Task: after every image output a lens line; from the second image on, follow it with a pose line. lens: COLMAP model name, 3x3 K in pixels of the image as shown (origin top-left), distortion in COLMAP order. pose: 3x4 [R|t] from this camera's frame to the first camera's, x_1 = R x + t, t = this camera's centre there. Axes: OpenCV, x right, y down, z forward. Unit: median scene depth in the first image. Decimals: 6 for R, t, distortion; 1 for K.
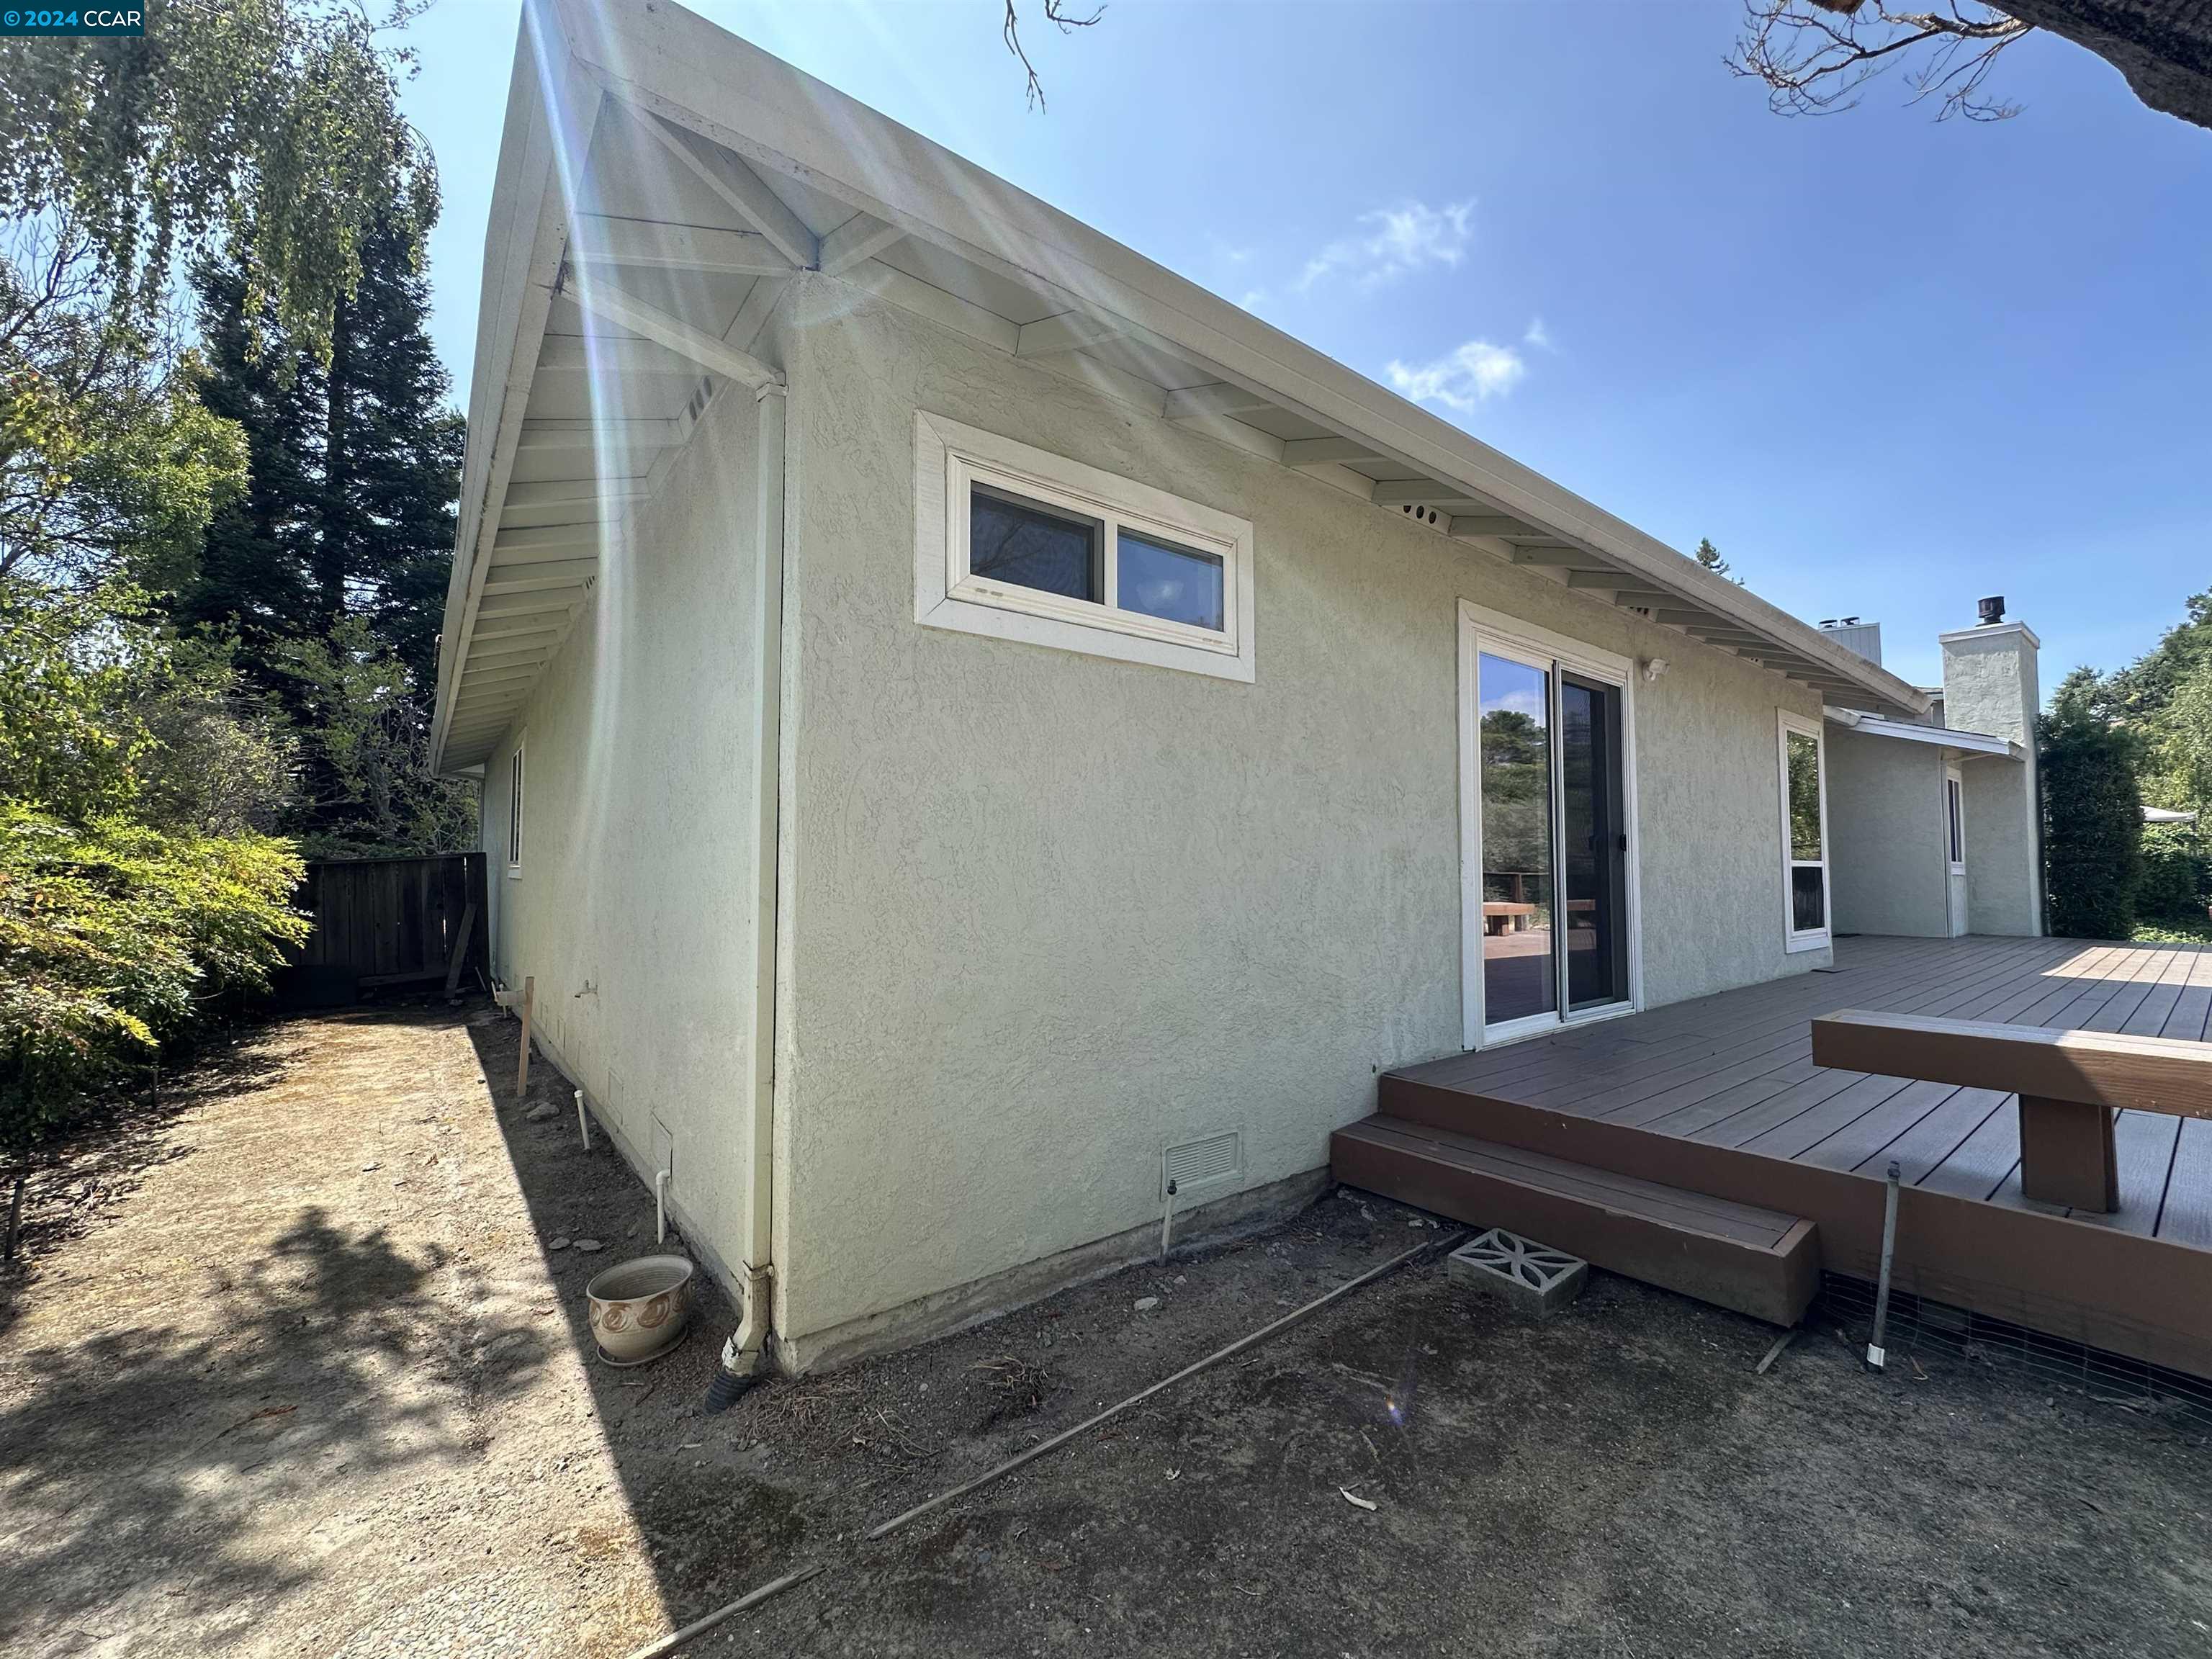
lens RADIAL K [[881.3, 0, 1108.2], [0, 881.3, 831.1], [0, 0, 1]] dist [-0.002919, 0.001240]
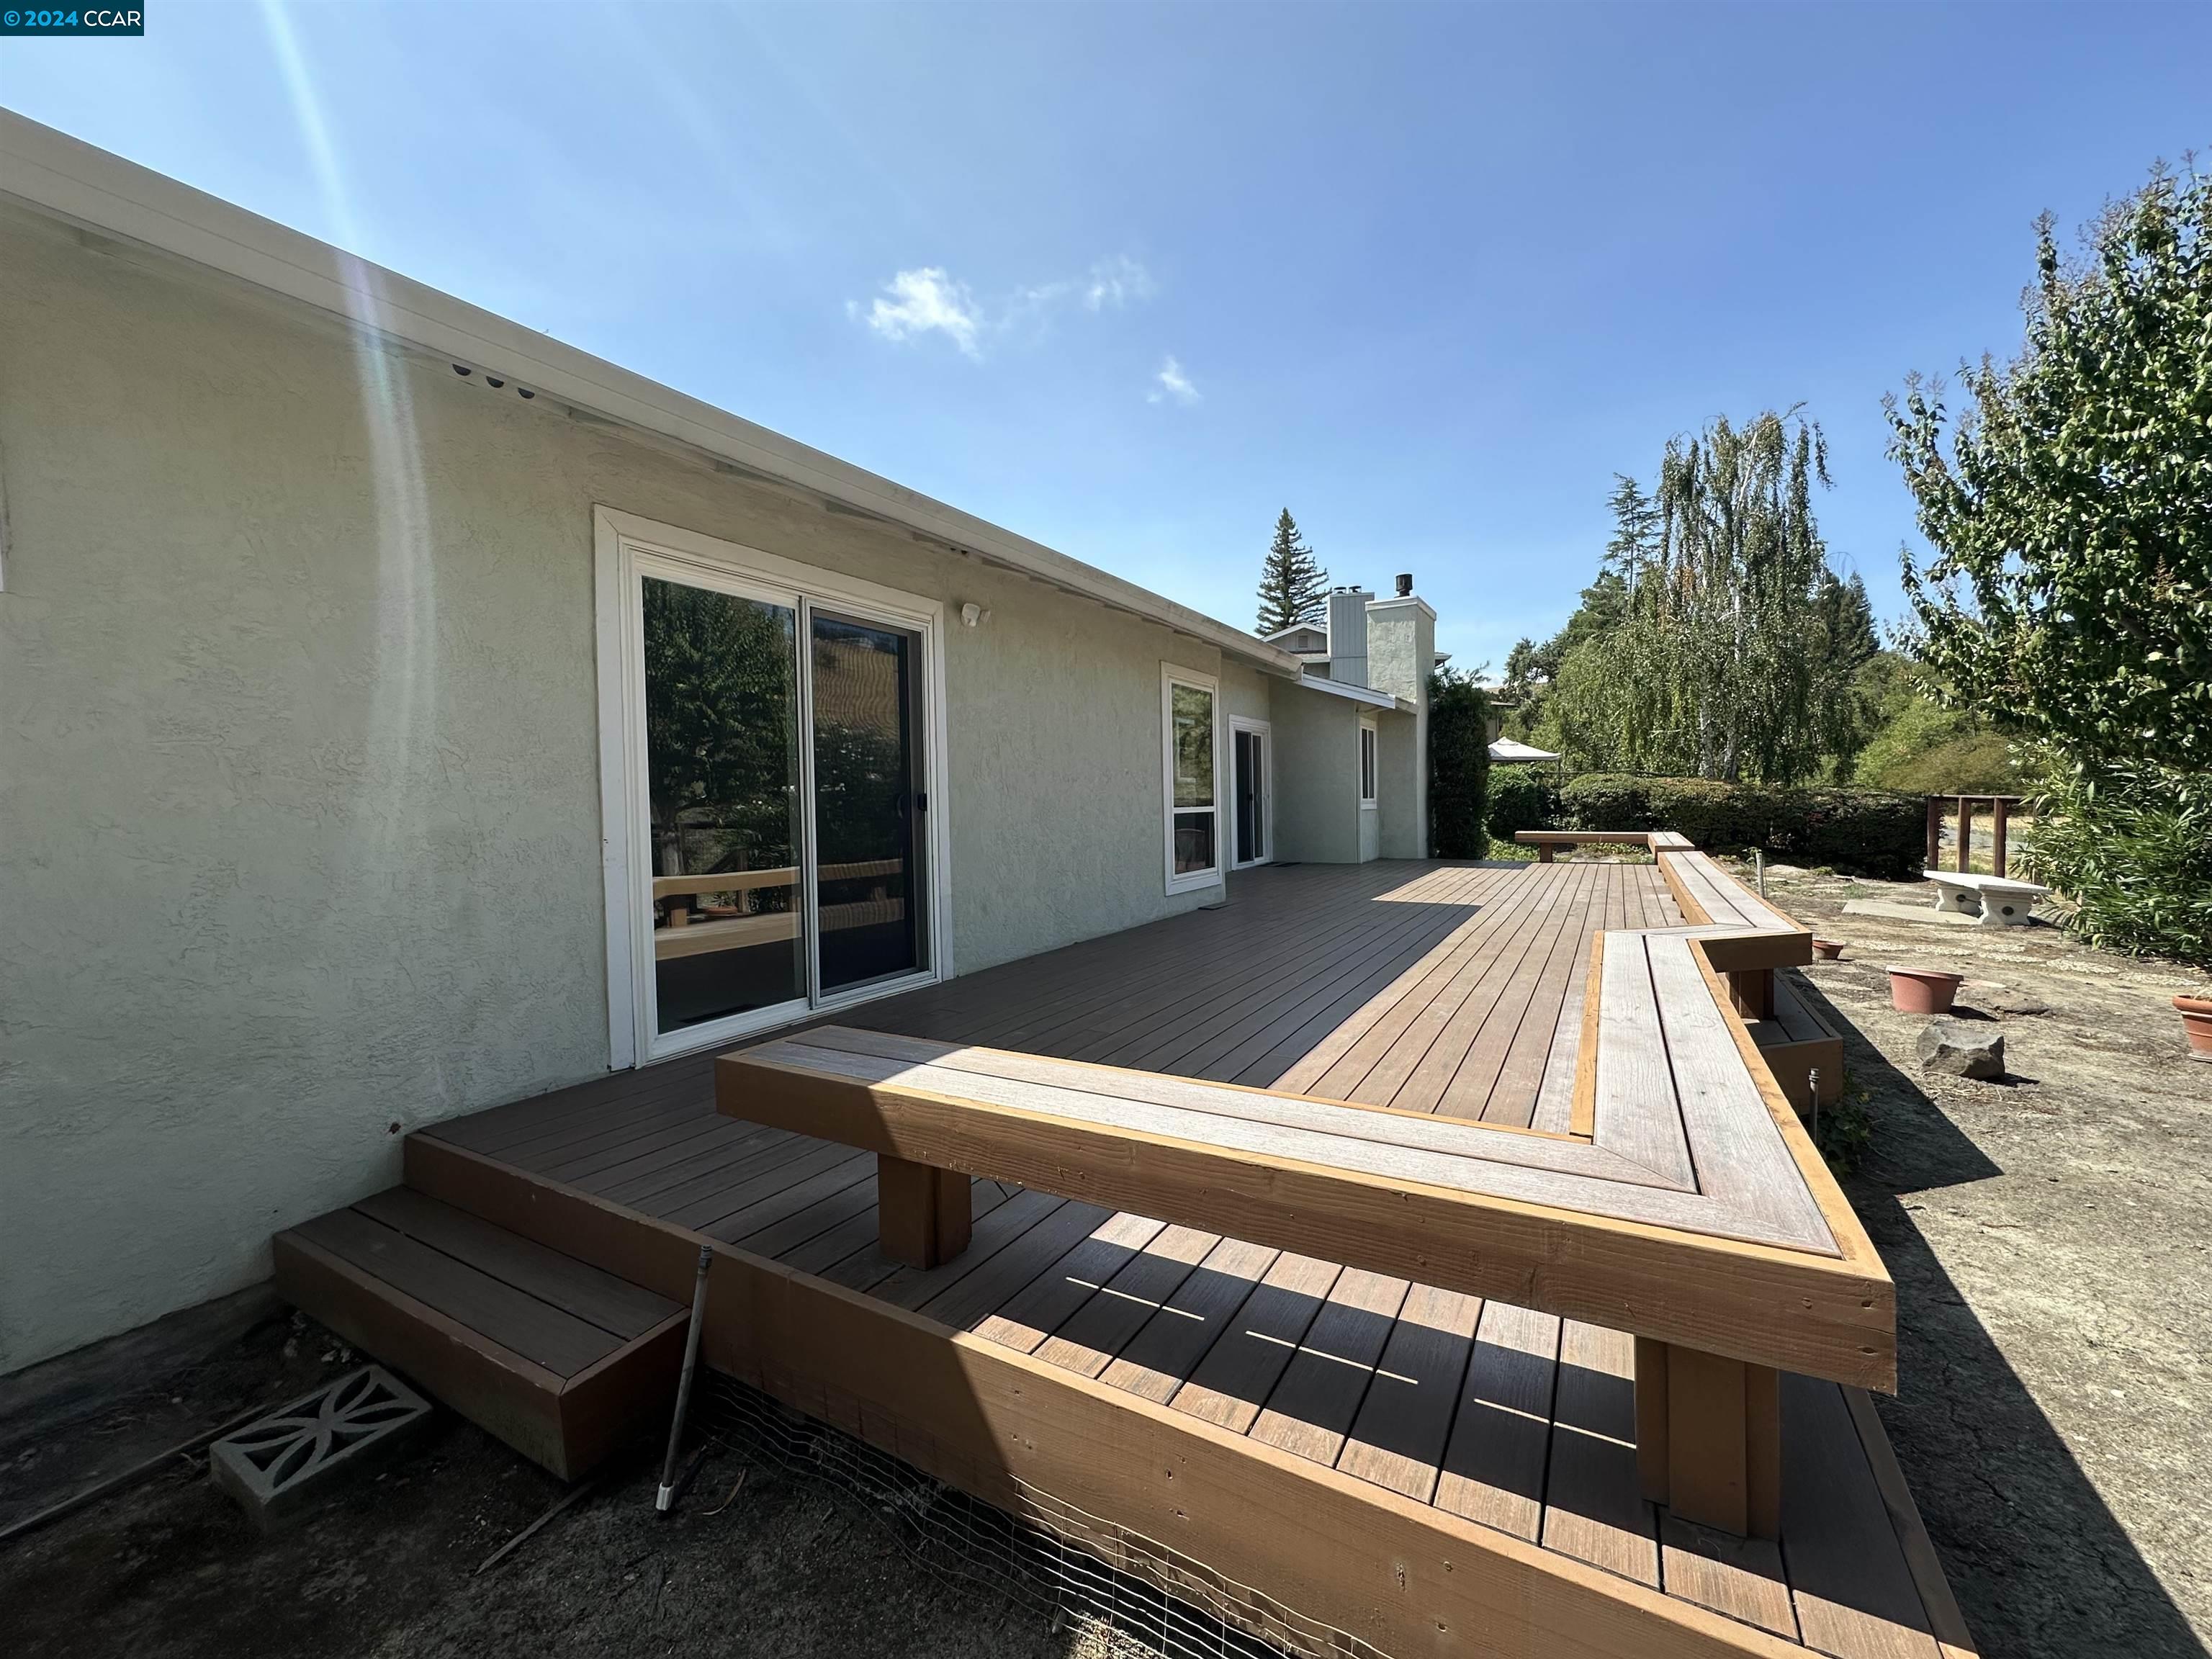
lens RADIAL K [[881.3, 0, 1102.5], [0, 881.3, 828.7], [0, 0, 1]] dist [-0.002919, 0.001240]
pose [[0.927691, -0.029690, 0.372167, 0.419924], [0.002766, 0.997352, 0.072669, -0.026570], [-0.373339, -0.066385, 0.925317, 0.068962]]
